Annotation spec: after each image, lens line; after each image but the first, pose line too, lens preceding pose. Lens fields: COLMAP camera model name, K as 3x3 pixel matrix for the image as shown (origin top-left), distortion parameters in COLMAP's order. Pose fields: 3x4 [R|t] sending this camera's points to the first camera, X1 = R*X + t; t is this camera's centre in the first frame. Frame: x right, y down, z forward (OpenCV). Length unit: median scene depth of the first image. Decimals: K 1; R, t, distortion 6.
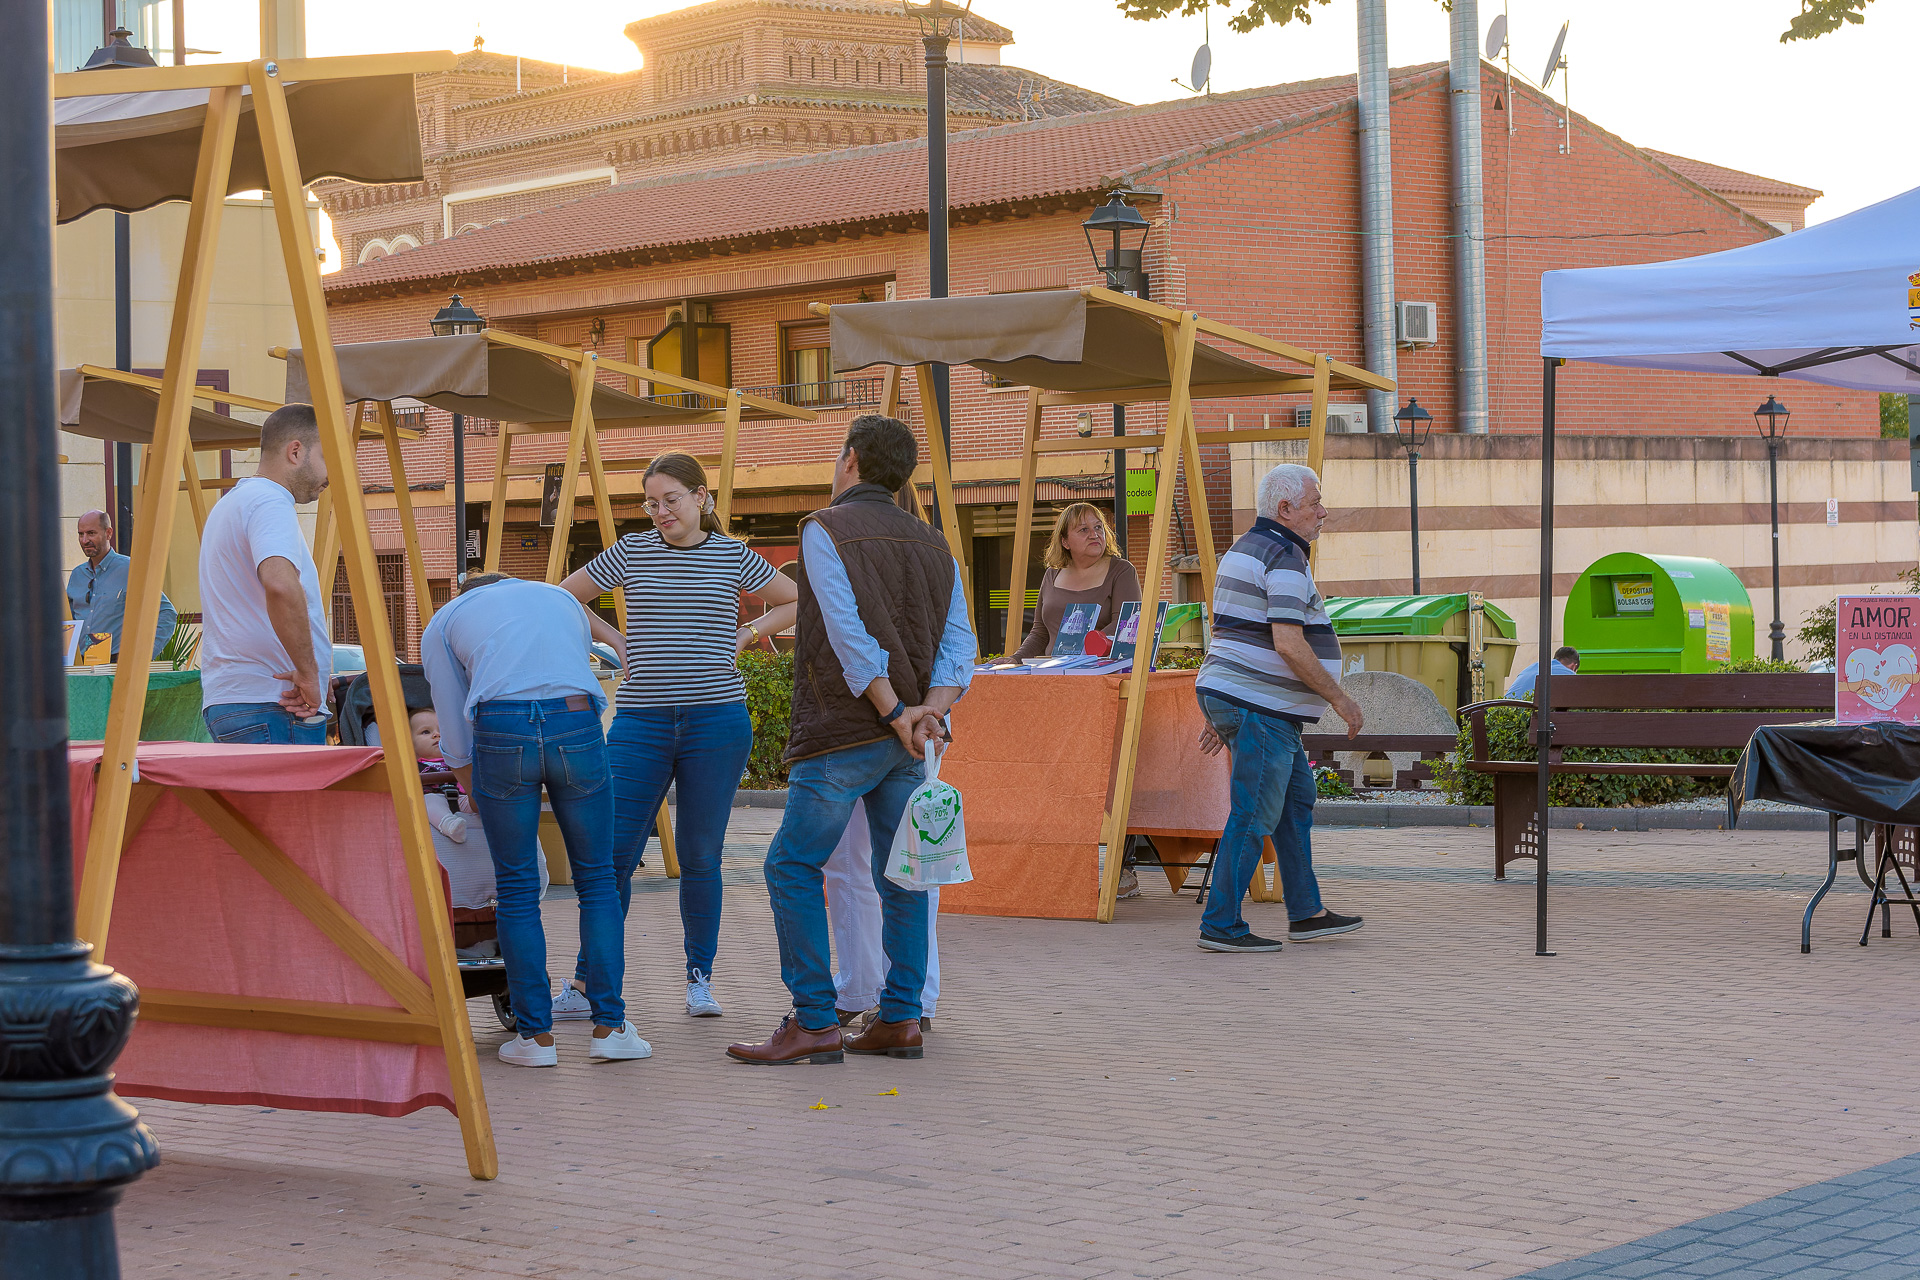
lens RADIAL K [[4113.0, 0, 959.3], [0, 4113.0, 639.5], [0, 0, 1]] dist [-0.077386, 0.000000]
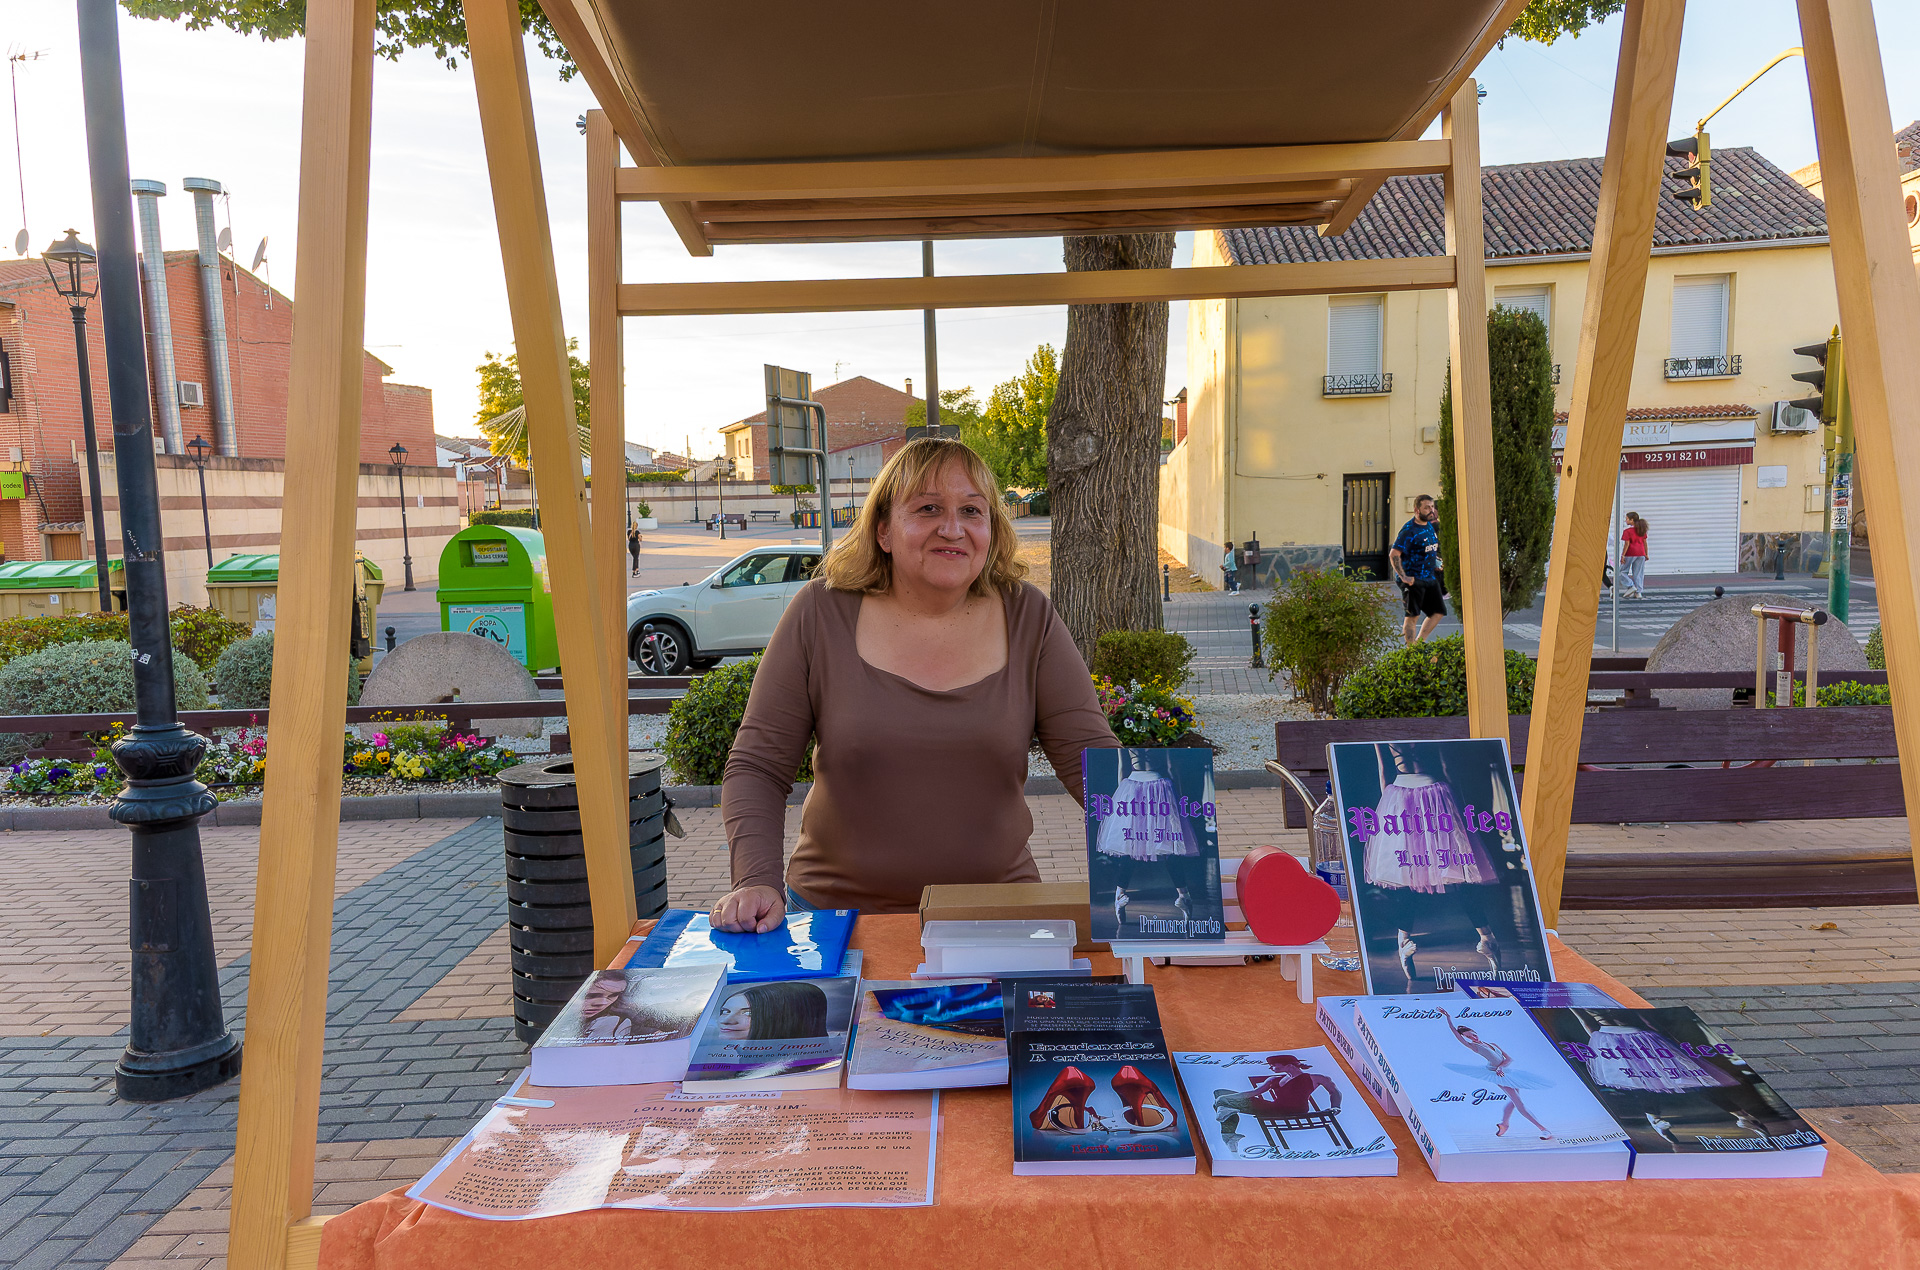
lens RADIAL K [[1356.4, 0, 949.1], [0, 1356.4, 639.0], [0, 0, 1]] dist [0.091358, -0.032781]
pose [[0.781118, -0.058256, 0.621660, -0.014963], [0.016956, 0.997250, 0.072148, -0.007919], [-0.624153, -0.045815, 0.779957, 0.304631]]
